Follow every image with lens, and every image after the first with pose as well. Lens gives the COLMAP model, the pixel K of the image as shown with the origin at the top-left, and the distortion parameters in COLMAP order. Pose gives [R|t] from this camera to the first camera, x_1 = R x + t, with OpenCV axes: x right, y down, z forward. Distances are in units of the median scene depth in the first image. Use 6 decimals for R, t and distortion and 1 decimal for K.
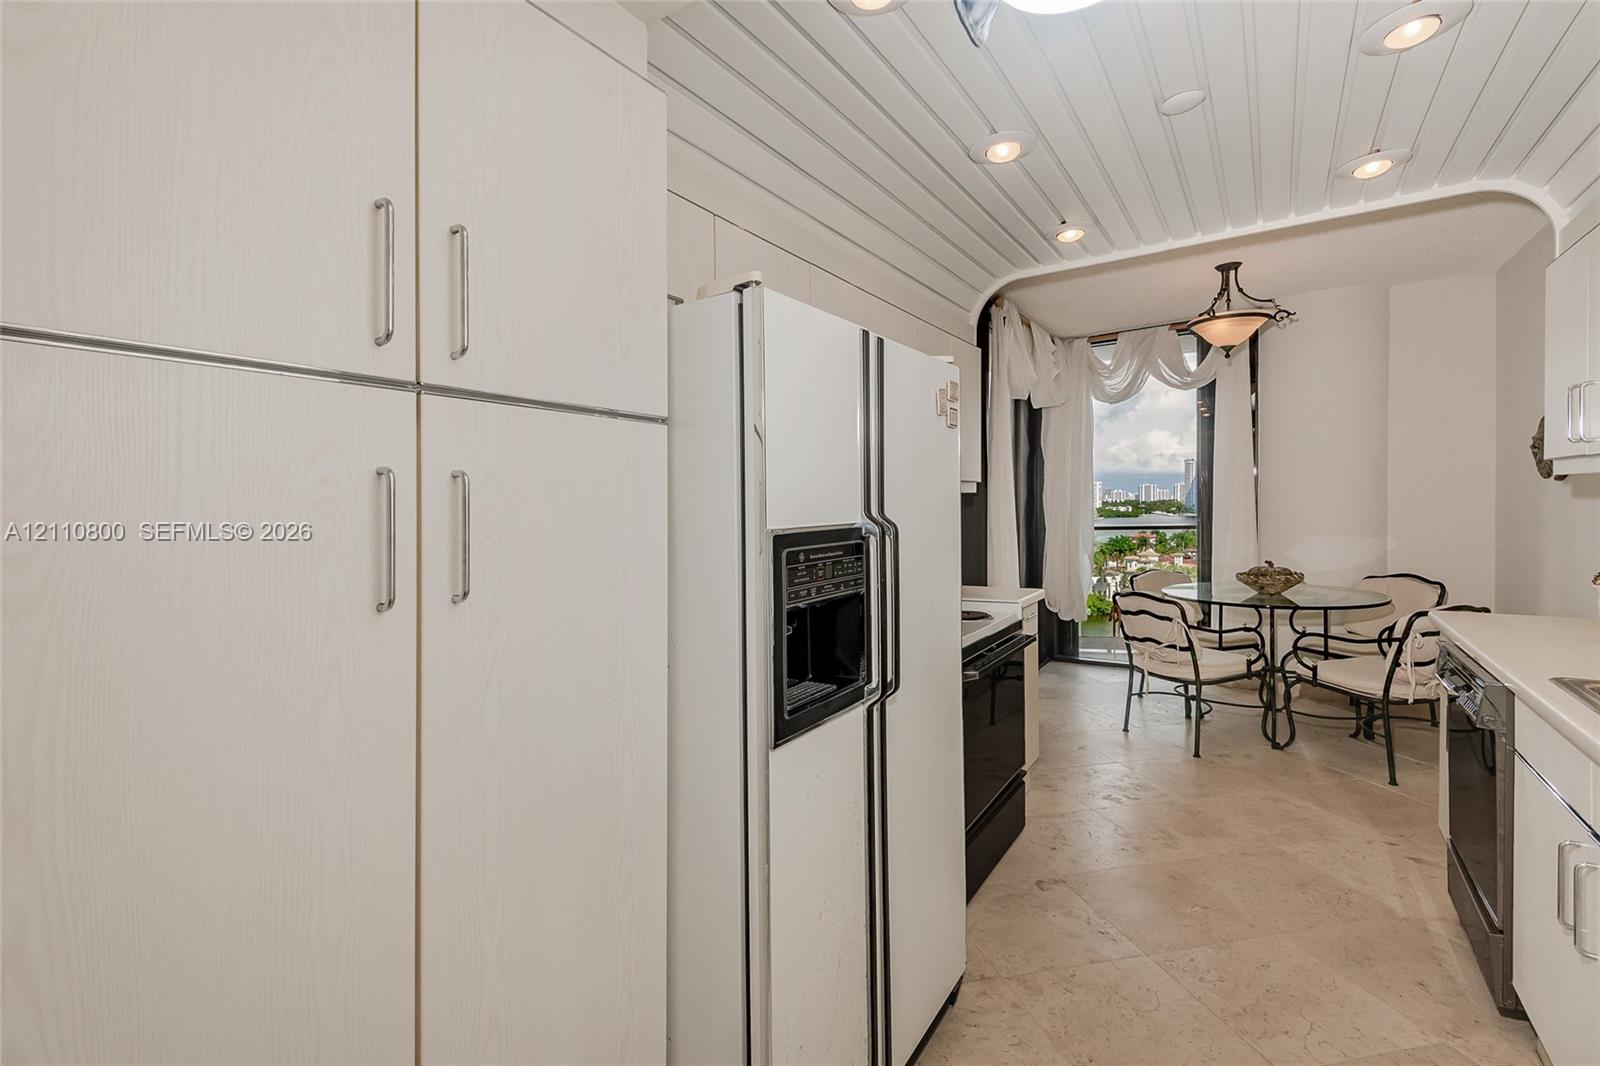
lens RADIAL K [[764.4, 0, 798.7], [0, 764.4, 501.0], [0, 0, 1]] dist [0.001651, -0.000236]
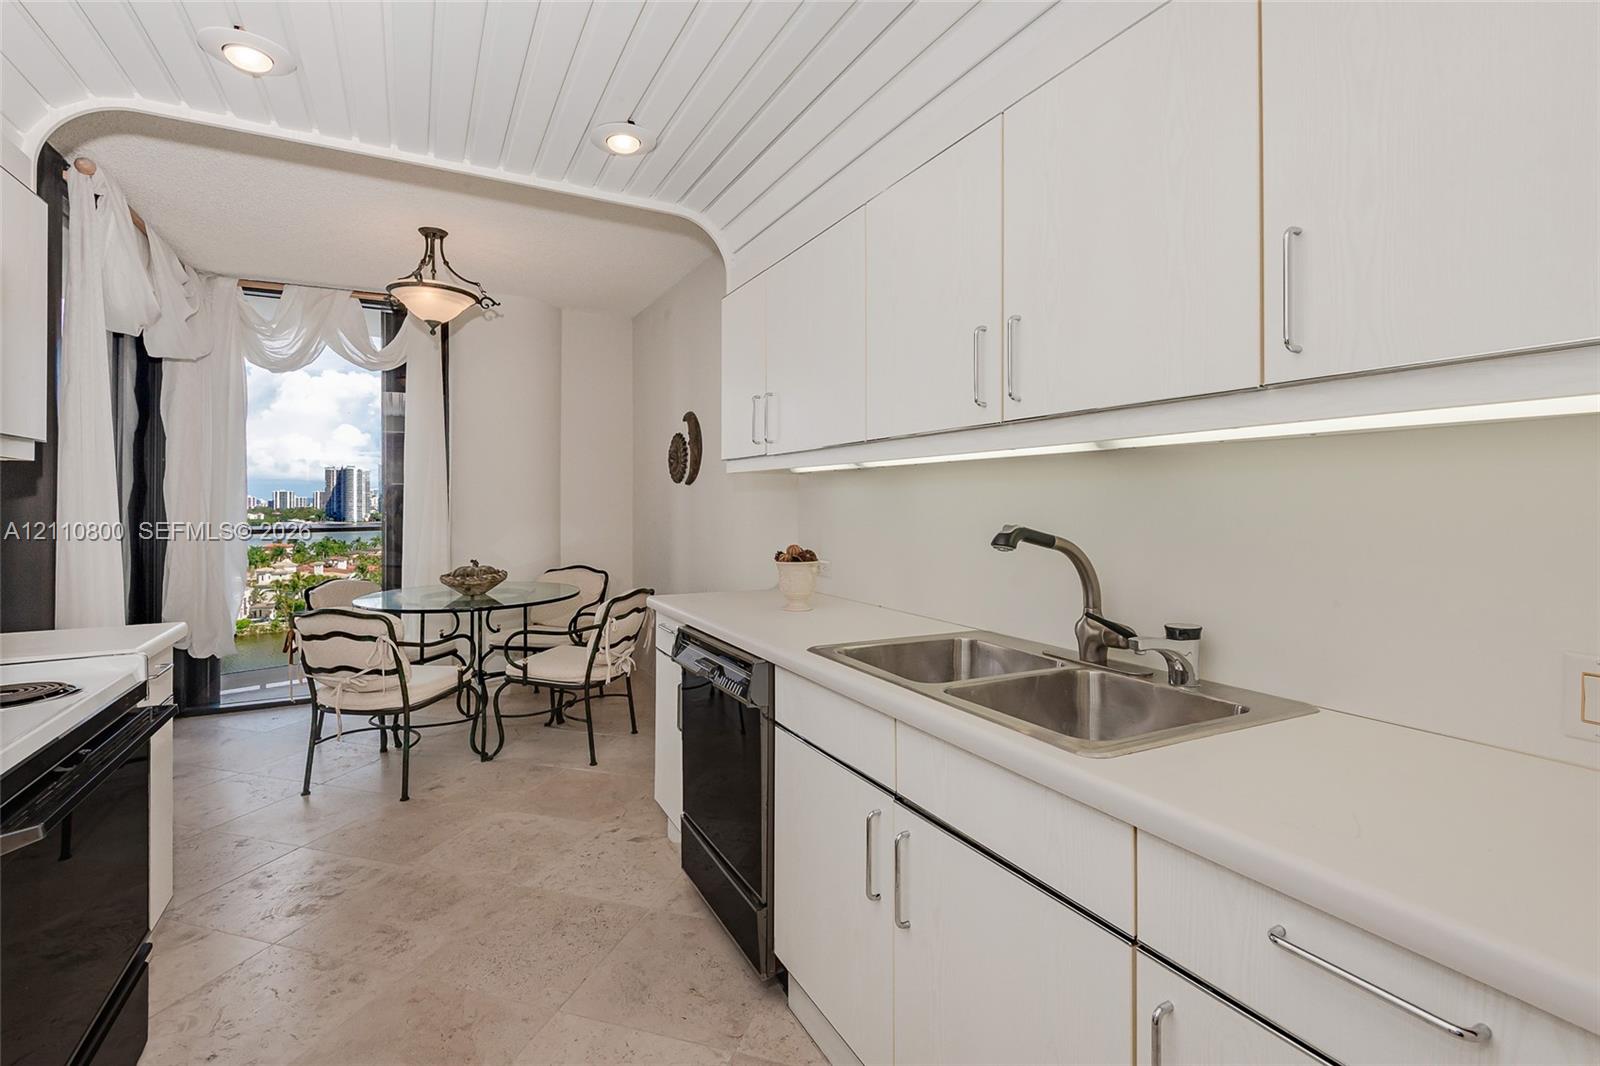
lens RADIAL K [[700.0, 0, 780.8], [0, 700.0, 512.7], [0, 0, 1]] dist [0.025899, -0.016560]
pose [[0.497371, 0.006955, 0.867510, 0.055719], [-0.007888, 0.999963, -0.003495, 0.021899], [-0.867502, -0.005105, 0.497408, 0.259460]]
